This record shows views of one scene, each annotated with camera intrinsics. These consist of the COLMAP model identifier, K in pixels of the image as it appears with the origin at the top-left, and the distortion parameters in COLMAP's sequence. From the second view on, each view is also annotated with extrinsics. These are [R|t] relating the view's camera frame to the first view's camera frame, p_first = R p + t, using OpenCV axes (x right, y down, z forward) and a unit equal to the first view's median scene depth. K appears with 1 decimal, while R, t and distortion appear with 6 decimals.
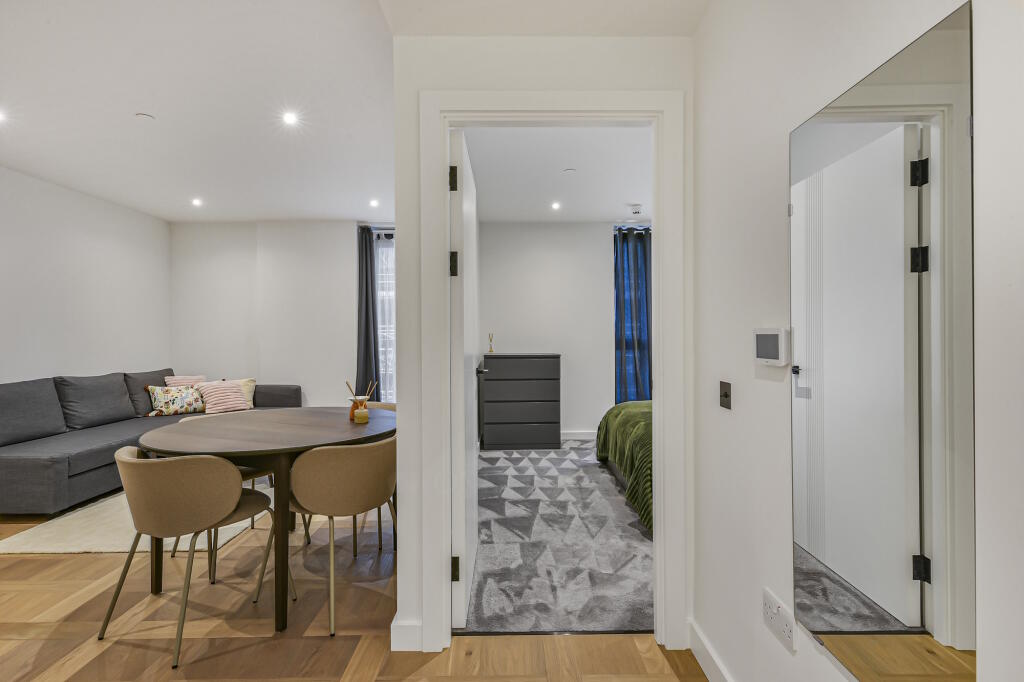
lens RADIAL K [[498.1, 0, 510.3], [0, 498.1, 335.6], [0, 0, 1]] dist [0.000020, 0.000000]
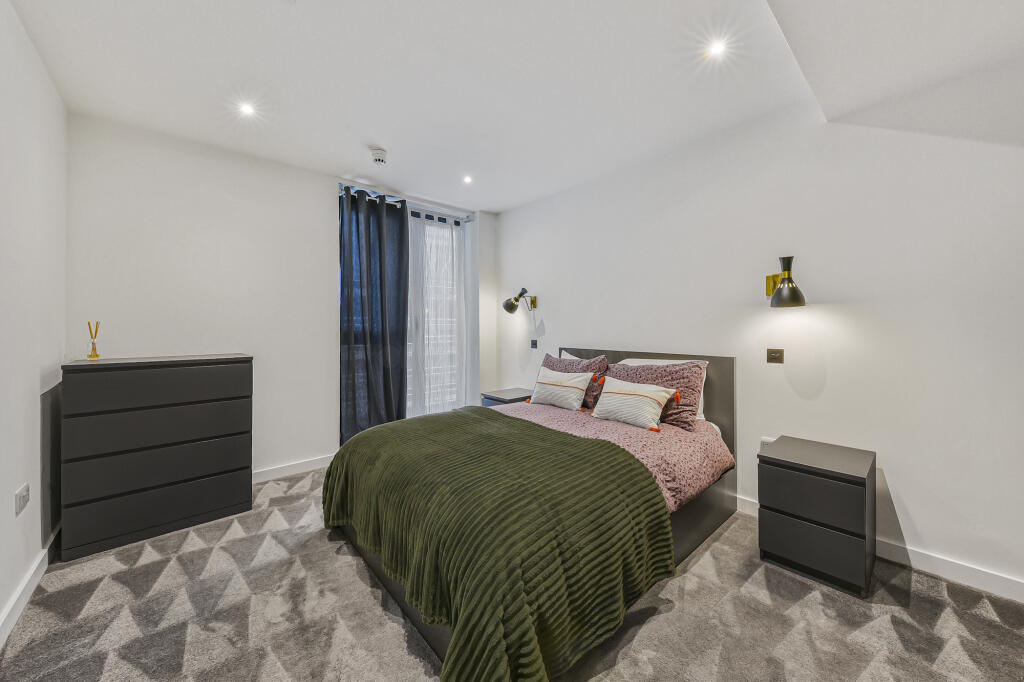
lens RADIAL K [[365.6, 0, 512.0], [0, 365.6, 320.3], [0, 0, 1]] dist [-0.002162, -0.000558]
pose [[0.746949, 0.010479, 0.664799, 0.040164], [0.002294, 0.999829, -0.018338, 0.001798], [-0.664878, 0.015222, 0.746797, 0.464412]]
